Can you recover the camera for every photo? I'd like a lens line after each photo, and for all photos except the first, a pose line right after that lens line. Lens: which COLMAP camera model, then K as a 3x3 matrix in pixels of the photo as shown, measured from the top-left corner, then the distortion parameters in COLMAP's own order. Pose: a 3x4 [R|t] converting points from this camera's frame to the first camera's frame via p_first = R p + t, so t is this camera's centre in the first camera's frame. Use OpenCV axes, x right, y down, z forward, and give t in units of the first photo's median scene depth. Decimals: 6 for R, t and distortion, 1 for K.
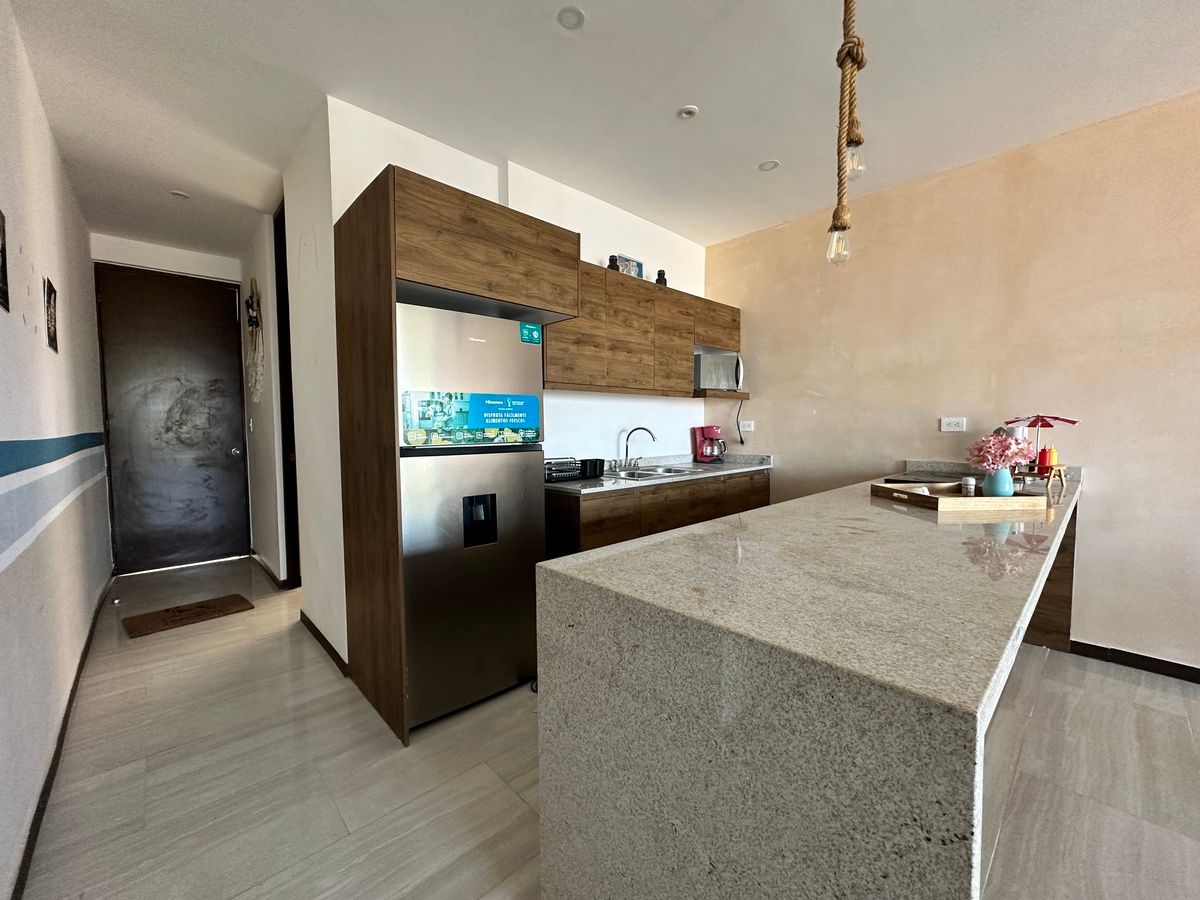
lens RADIAL K [[474.4, 0, 601.5], [0, 474.4, 450.4], [0, 0, 1]] dist [-0.003523, 0.000106]
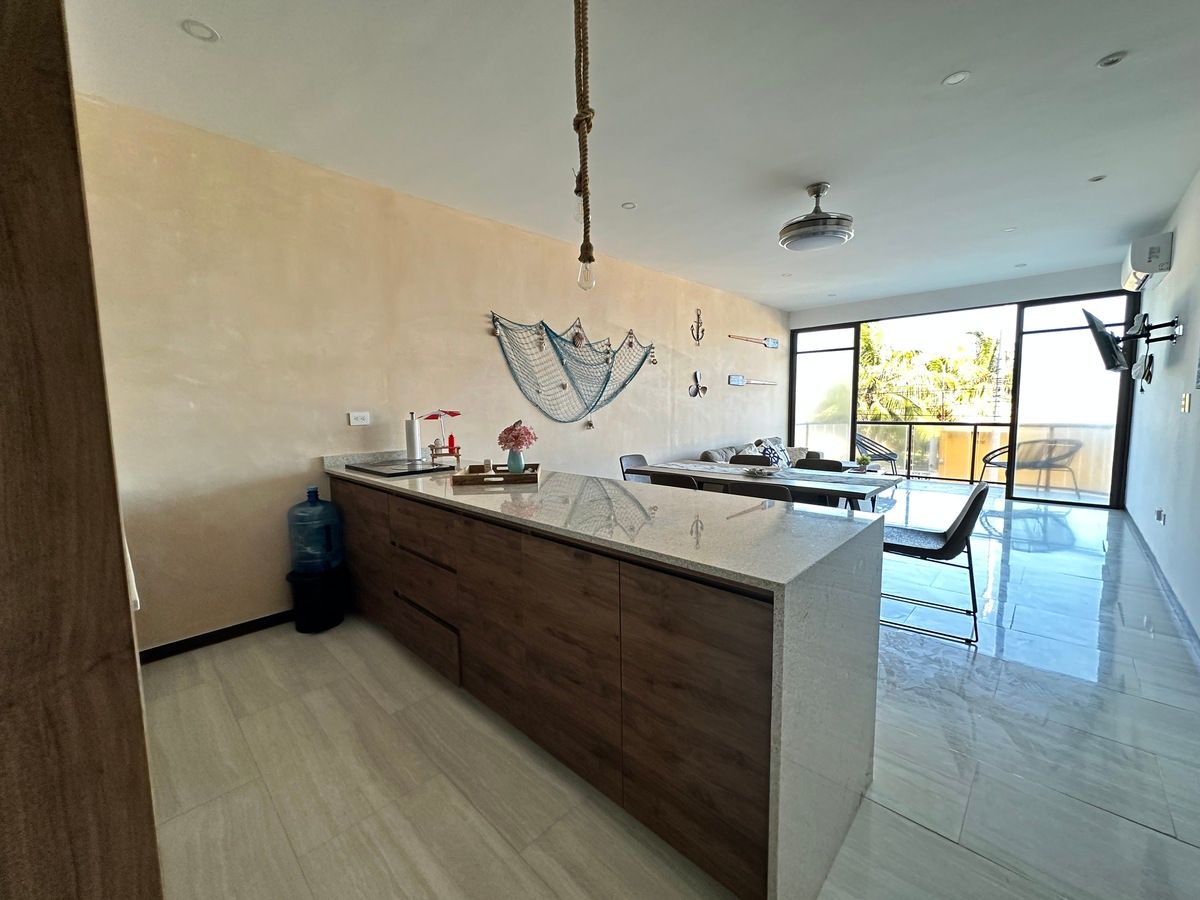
lens RADIAL K [[474.4, 0, 604.1], [0, 474.4, 453.0], [0, 0, 1]] dist [-0.003523, 0.000106]
pose [[-0.052361, -0.088338, 0.994713, -0.466834], [0.069205, 0.993364, 0.091861, -0.048887], [-0.996227, 0.073649, -0.045900, 0.629302]]
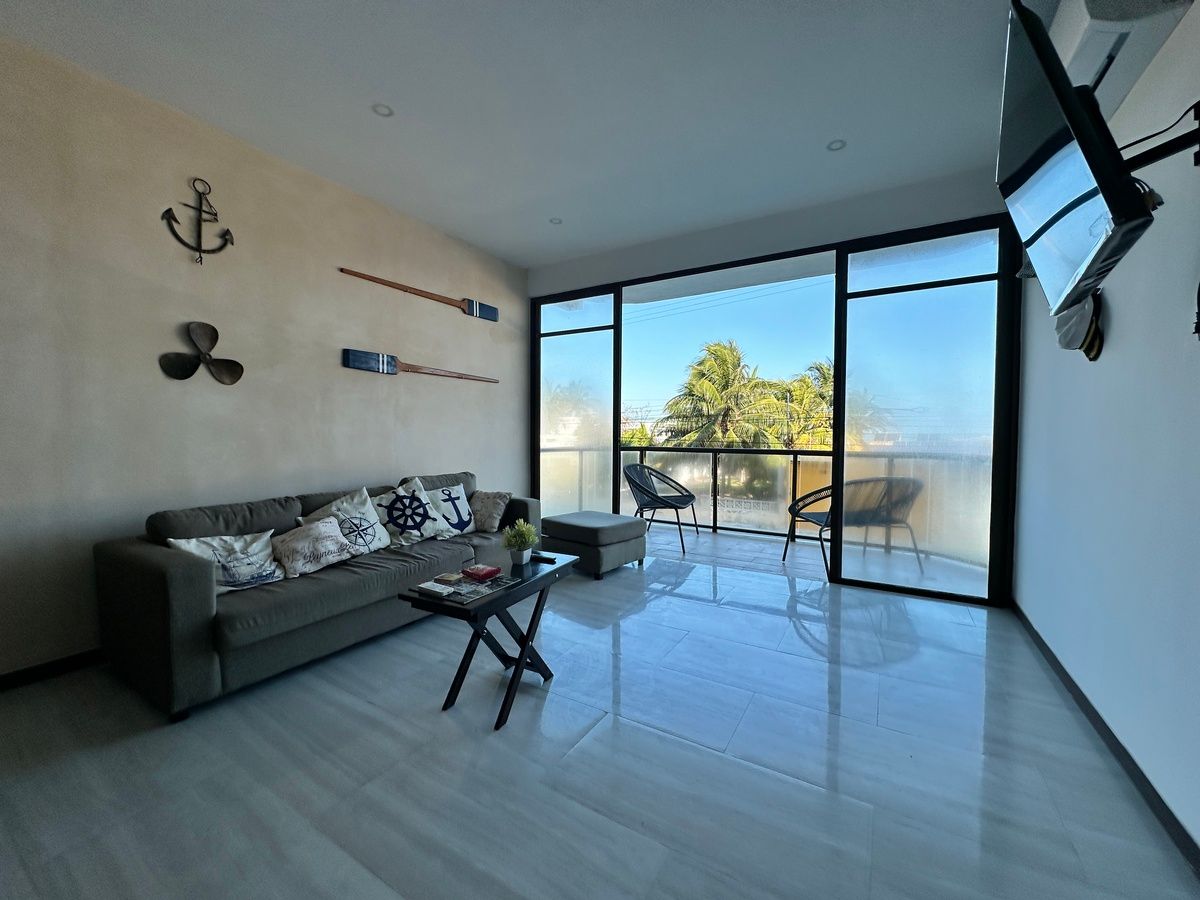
lens RADIAL K [[474.4, 0, 604.4], [0, 474.4, 452.2], [0, 0, 1]] dist [-0.003523, 0.000106]
pose [[-0.277863, -0.031272, 0.960112, 0.790506], [0.049698, 0.997664, 0.046878, 0.083401], [-0.959334, 0.060741, -0.275660, -0.631690]]
